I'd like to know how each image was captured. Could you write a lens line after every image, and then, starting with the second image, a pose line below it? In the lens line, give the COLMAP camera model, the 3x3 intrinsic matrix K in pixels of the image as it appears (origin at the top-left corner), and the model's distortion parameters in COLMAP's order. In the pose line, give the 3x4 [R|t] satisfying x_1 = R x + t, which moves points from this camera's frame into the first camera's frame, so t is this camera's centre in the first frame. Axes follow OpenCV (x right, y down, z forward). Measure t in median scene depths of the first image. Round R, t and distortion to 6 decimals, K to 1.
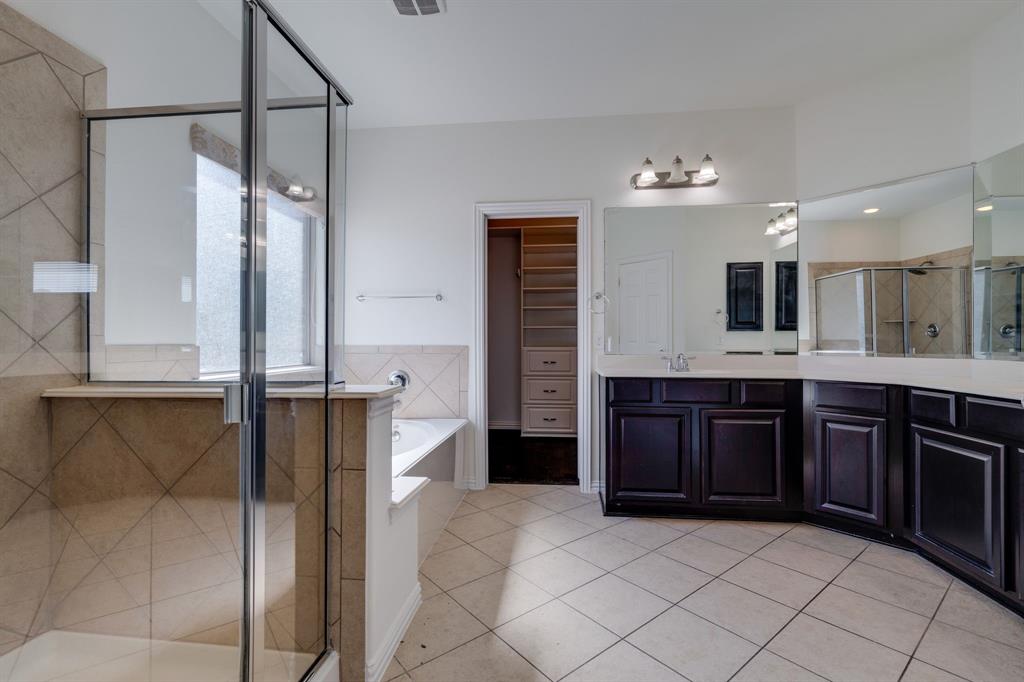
lens RADIAL K [[457.0, 0, 511.3], [0, 457.0, 340.1], [0, 0, 1]] dist [-0.007451, 0.000839]
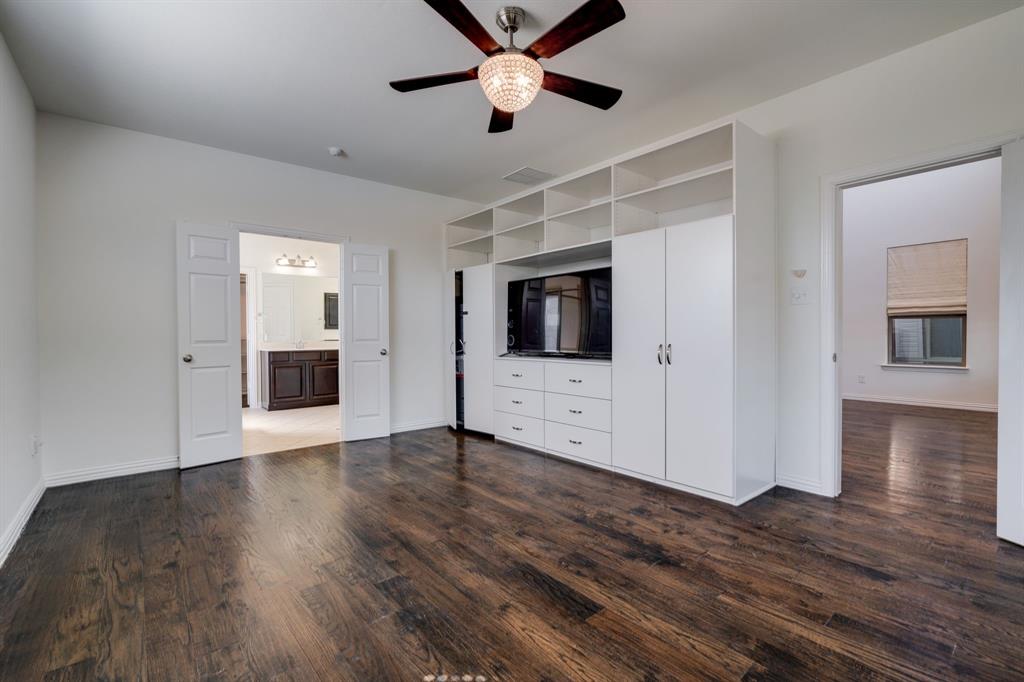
lens RADIAL K [[457.0, 0, 512.4], [0, 457.0, 337.4], [0, 0, 1]] dist [-0.007451, 0.000839]
pose [[0.694156, -0.016404, 0.719637, -0.514330], [0.003830, 0.999810, 0.019096, -0.027438], [-0.719814, -0.010499, 0.694087, -1.292326]]
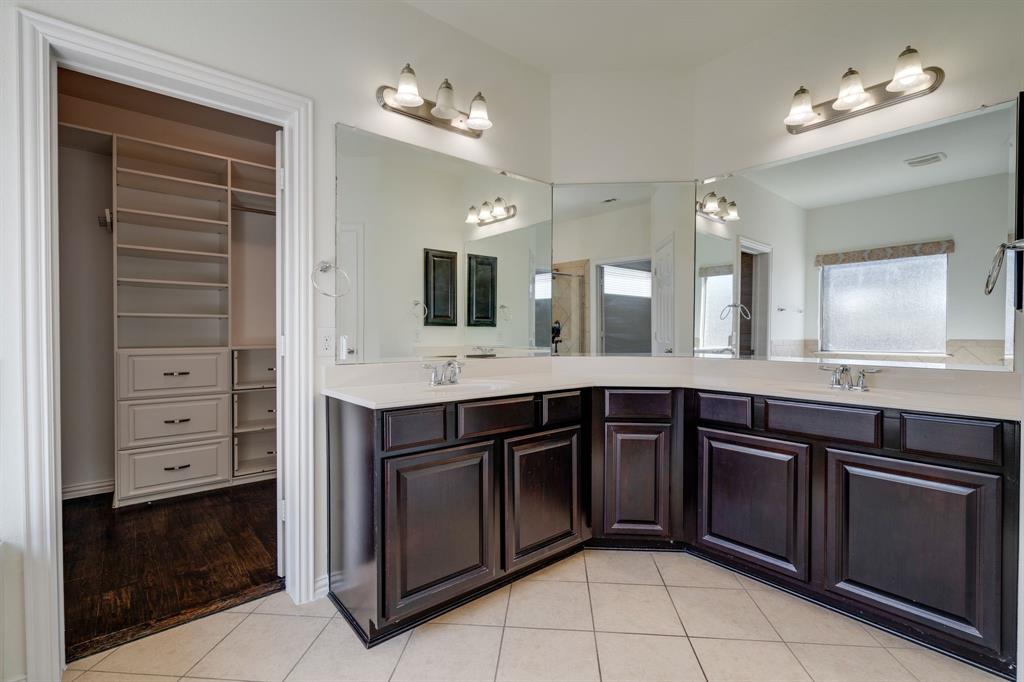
lens RADIAL K [[457.0, 0, 512.6], [0, 457.0, 339.3], [0, 0, 1]] dist [-0.007451, 0.000839]
pose [[0.690025, -0.009998, 0.723716, -0.072546], [-0.003424, 0.999848, 0.017077, -0.014254], [-0.723777, -0.014261, 0.689886, 0.416221]]
